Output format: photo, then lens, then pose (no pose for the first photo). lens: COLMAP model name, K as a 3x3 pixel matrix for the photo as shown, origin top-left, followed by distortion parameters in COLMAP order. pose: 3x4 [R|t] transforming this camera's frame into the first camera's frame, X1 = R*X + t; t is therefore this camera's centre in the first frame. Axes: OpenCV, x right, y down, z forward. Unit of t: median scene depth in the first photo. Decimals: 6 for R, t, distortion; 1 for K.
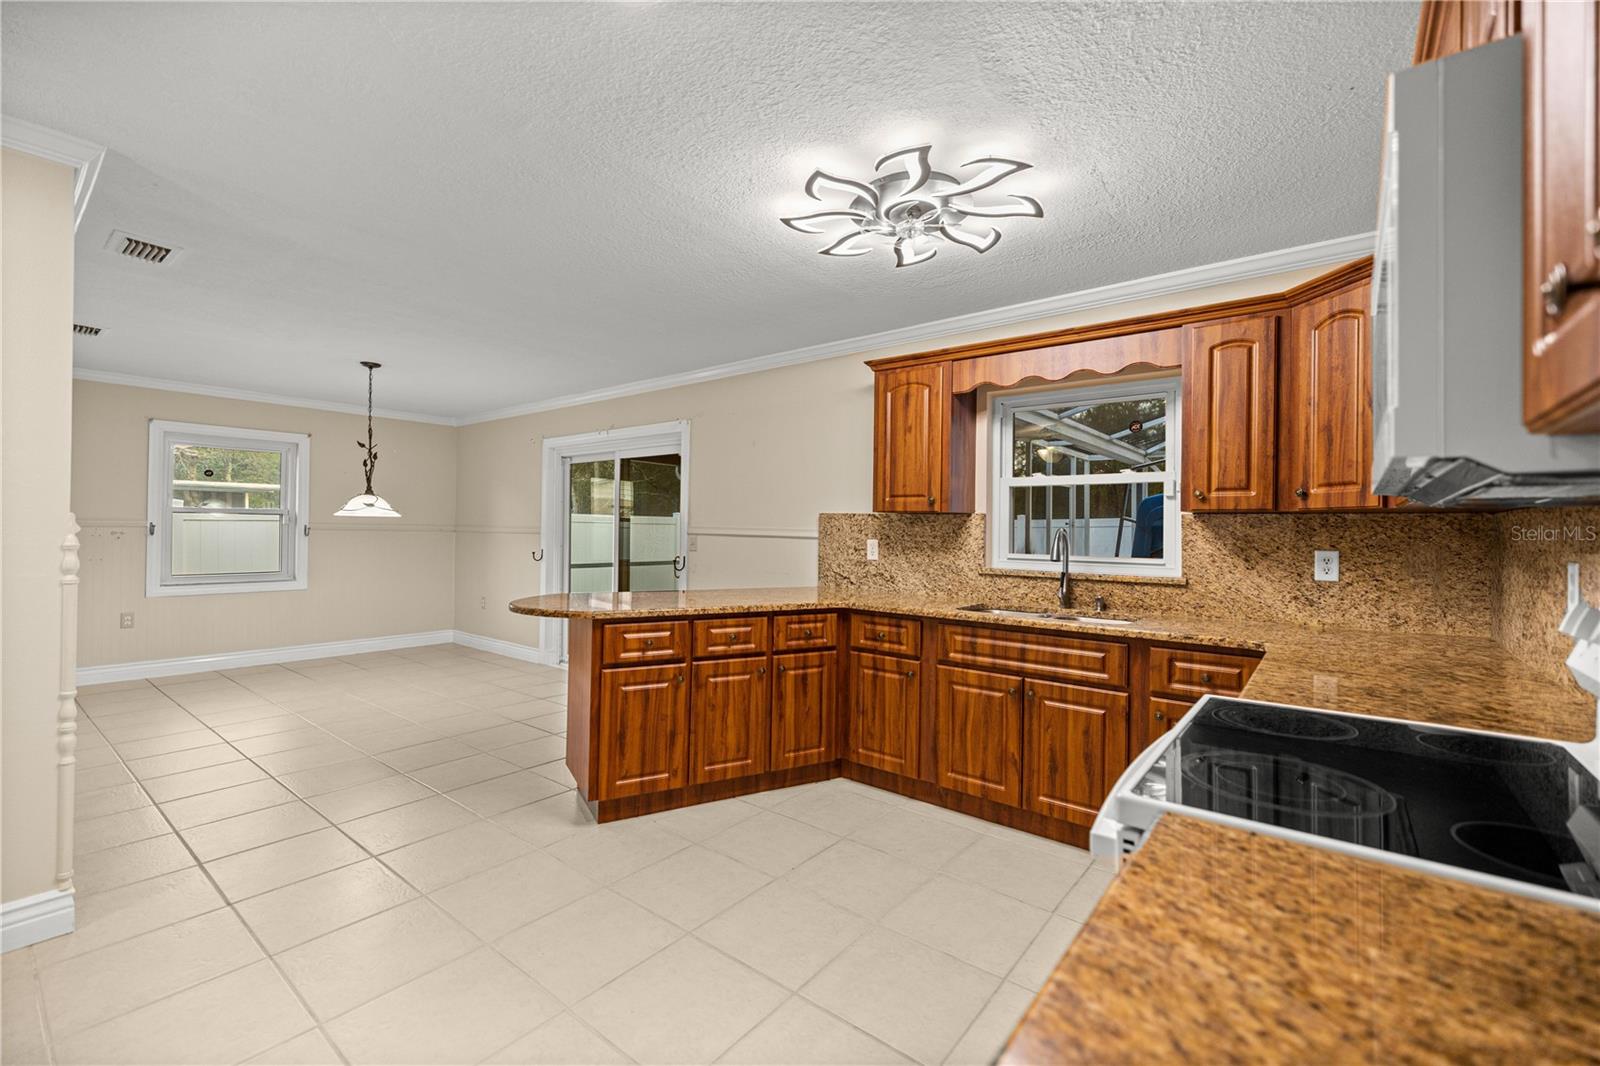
lens RADIAL K [[671.6, 0, 800.0], [0, 671.6, 533.0], [0, 0, 1]] dist [0.001907, 0.000344]
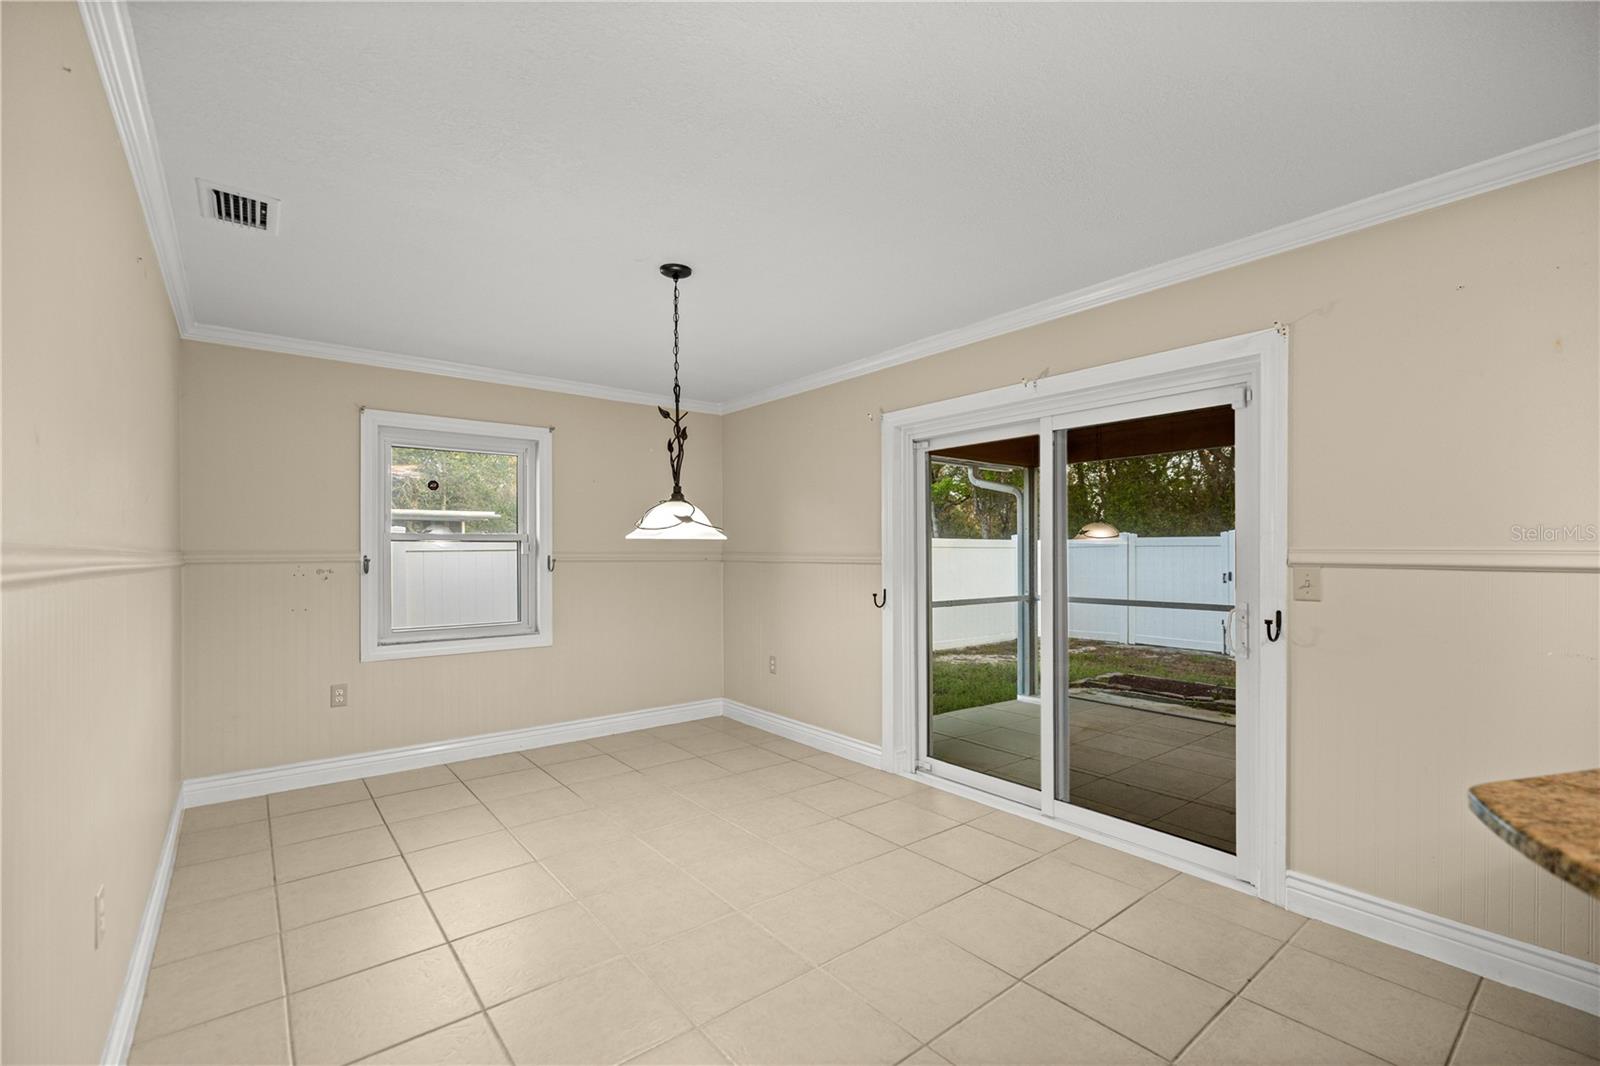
lens RADIAL K [[688.7, 0, 793.9], [0, 688.7, 564.6], [0, 0, 1]] dist [0.000800, 0.000154]
pose [[0.974032, -0.011602, -0.226115, -0.322828], [0.014134, 0.999854, 0.009586, -0.005937], [0.225971, -0.012533, 0.974053, 0.353802]]
